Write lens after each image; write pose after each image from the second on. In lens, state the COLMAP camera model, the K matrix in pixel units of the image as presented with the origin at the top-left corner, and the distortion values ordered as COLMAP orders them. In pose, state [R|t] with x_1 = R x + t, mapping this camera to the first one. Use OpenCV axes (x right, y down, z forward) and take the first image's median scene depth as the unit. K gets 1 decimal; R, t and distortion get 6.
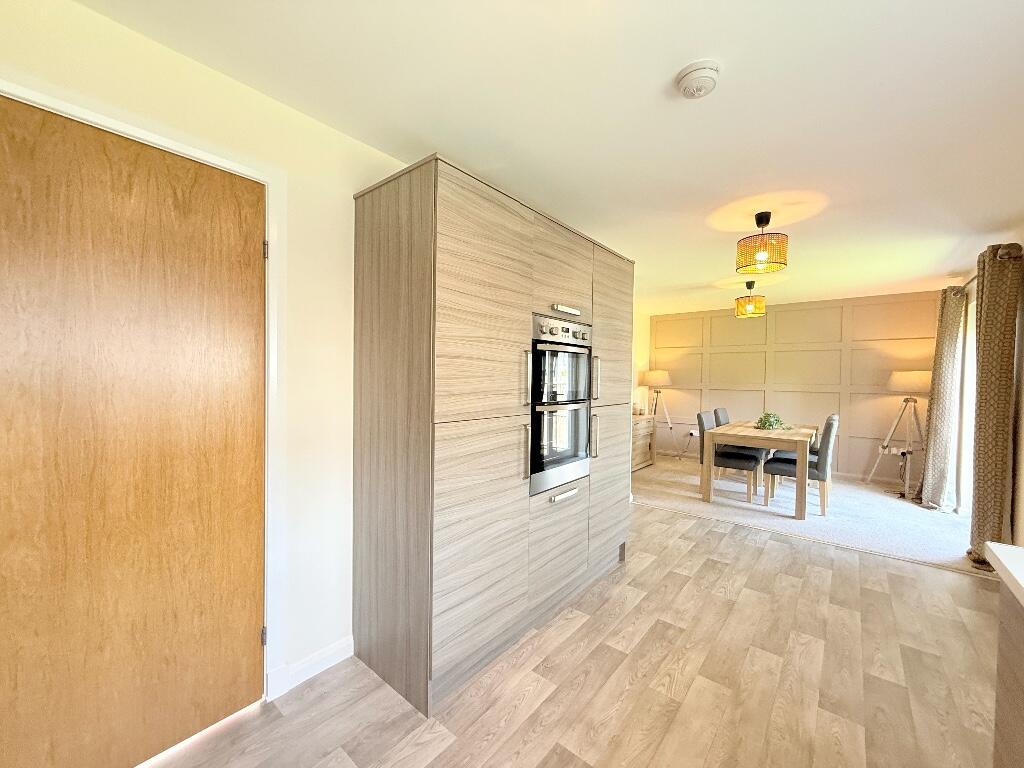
lens RADIAL K [[407.6, 0, 511.7], [0, 407.6, 384.6], [0, 0, 1]] dist [-0.001069, 0.000352]
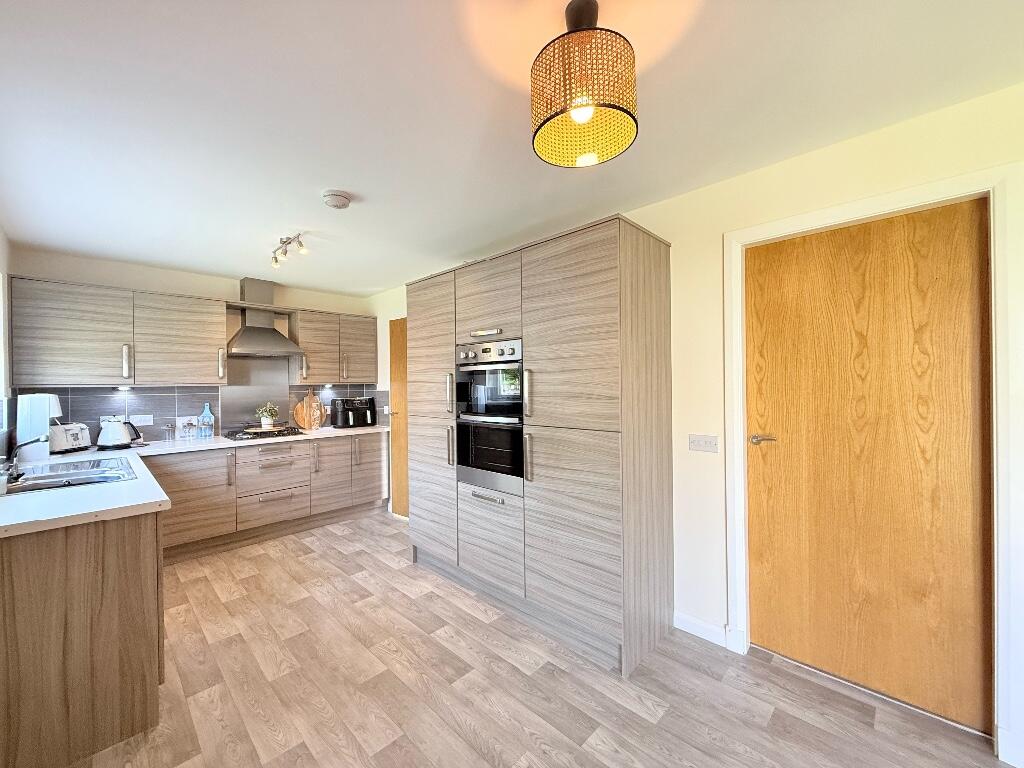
lens RADIAL K [[407.6, 0, 511.7], [0, 407.6, 384.6], [0, 0, 1]] dist [-0.001069, 0.000352]
pose [[-0.077538, -0.010362, -0.996936, 1.398803], [-0.010227, 0.999902, -0.009598, -0.032889], [0.996937, 0.009451, -0.077636, 1.294887]]
